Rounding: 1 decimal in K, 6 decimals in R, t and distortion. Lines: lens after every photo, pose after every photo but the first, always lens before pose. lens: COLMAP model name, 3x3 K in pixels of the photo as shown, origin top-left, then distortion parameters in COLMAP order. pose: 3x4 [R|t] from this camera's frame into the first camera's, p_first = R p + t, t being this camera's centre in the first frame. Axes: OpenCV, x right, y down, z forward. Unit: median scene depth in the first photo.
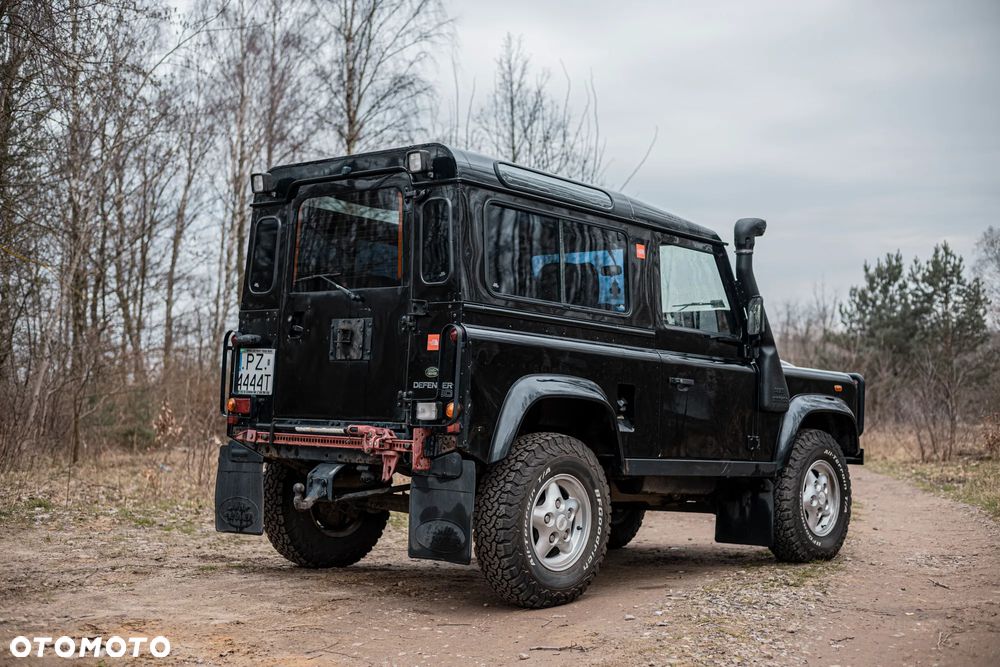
lens RADIAL K [[1386.2, 0, 500.0], [0, 1386.2, 333.5], [0, 0, 1]] dist [0.041837, -0.074418]
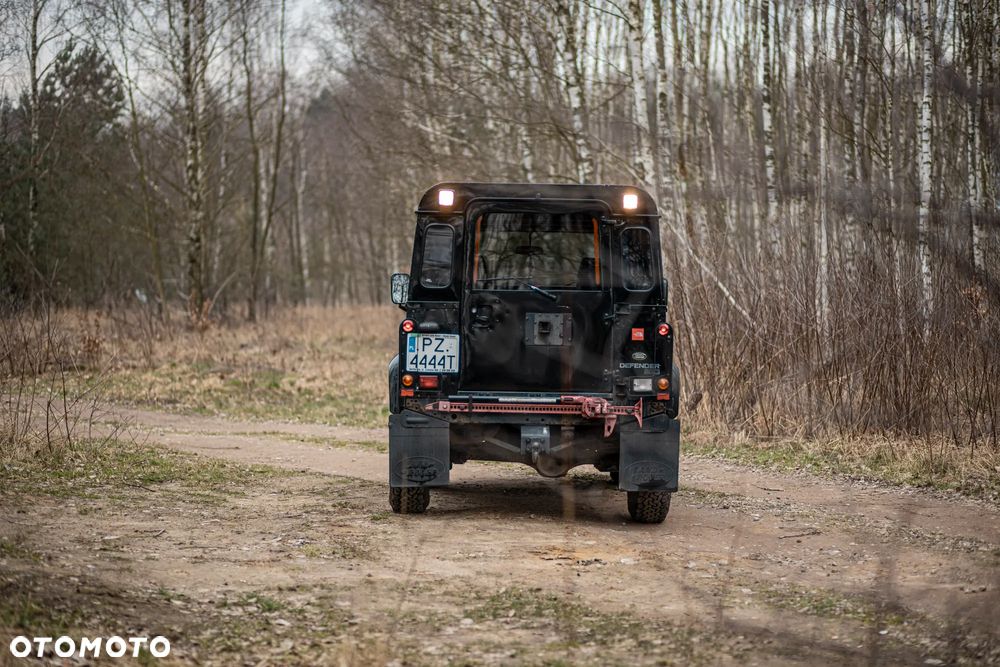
lens RADIAL K [[2359.5, 0, 500.0], [0, 2359.5, 333.5], [0, 0, 1]] dist [-0.101583, -1.343246]
pose [[0.734608, -0.025264, 0.678021, -0.247133], [-0.033184, 0.996773, 0.073095, -0.022915], [-0.677679, -0.076195, 0.731399, -0.087450]]
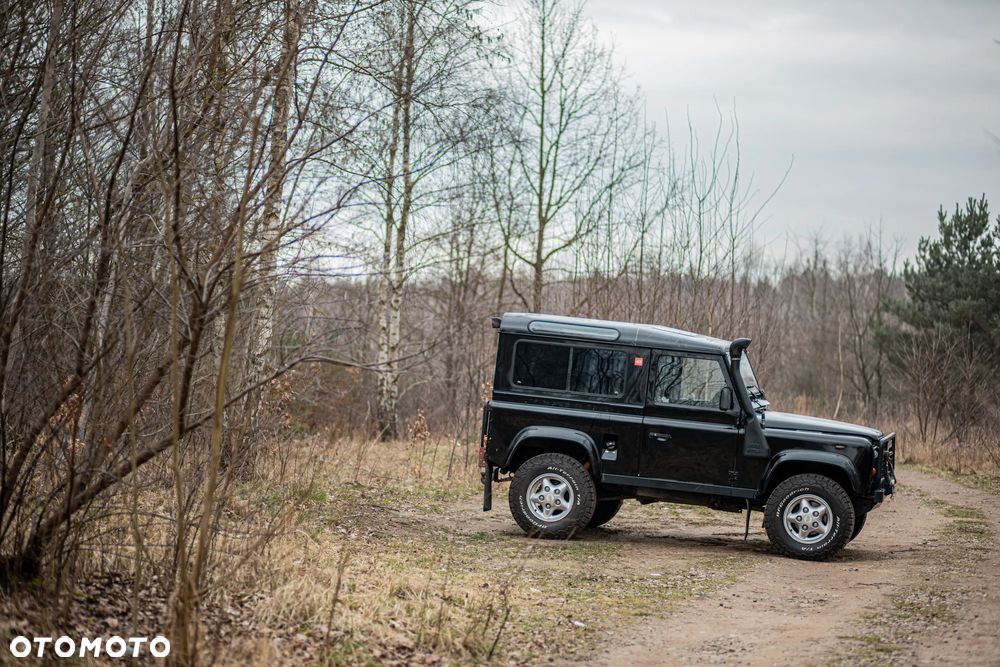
lens RADIAL K [[2360.6, 0, 500.0], [0, 2360.6, 333.5], [0, 0, 1]] dist [-0.028302, -2.265394]
pose [[0.995321, 0.039230, 0.088301, -0.132227], [-0.042787, 0.998333, 0.038747, -0.037099], [-0.086634, -0.042343, 0.995340, -0.387949]]
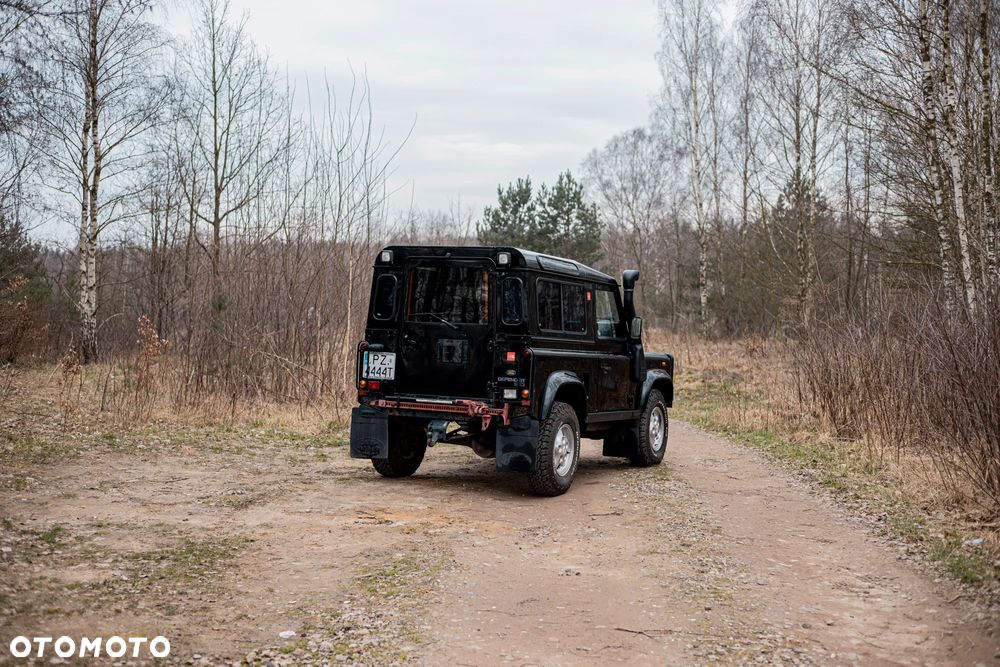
lens RADIAL K [[1386.2, 0, 500.0], [0, 1386.2, 333.5], [0, 0, 1]] dist [0.041837, -0.074418]
pose [[0.958512, 0.003233, 0.285033, -0.084805], [-0.024939, 0.997053, 0.072555, -0.022743], [-0.283959, -0.076653, 0.955768, -0.110374]]
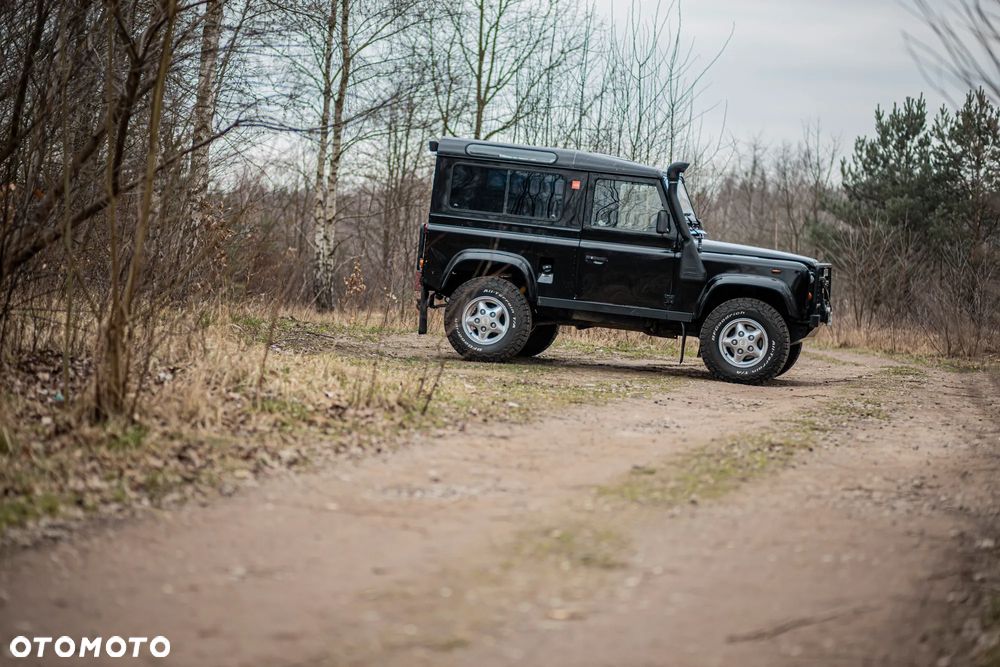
lens RADIAL K [[2359.5, 0, 500.0], [0, 2359.5, 333.5], [0, 0, 1]] dist [-0.101583, -1.343246]
pose [[0.992035, 0.047585, 0.116630, -0.131145], [-0.056334, 0.995747, 0.072898, -0.017024], [-0.112665, -0.078887, 0.990497, -0.387016]]
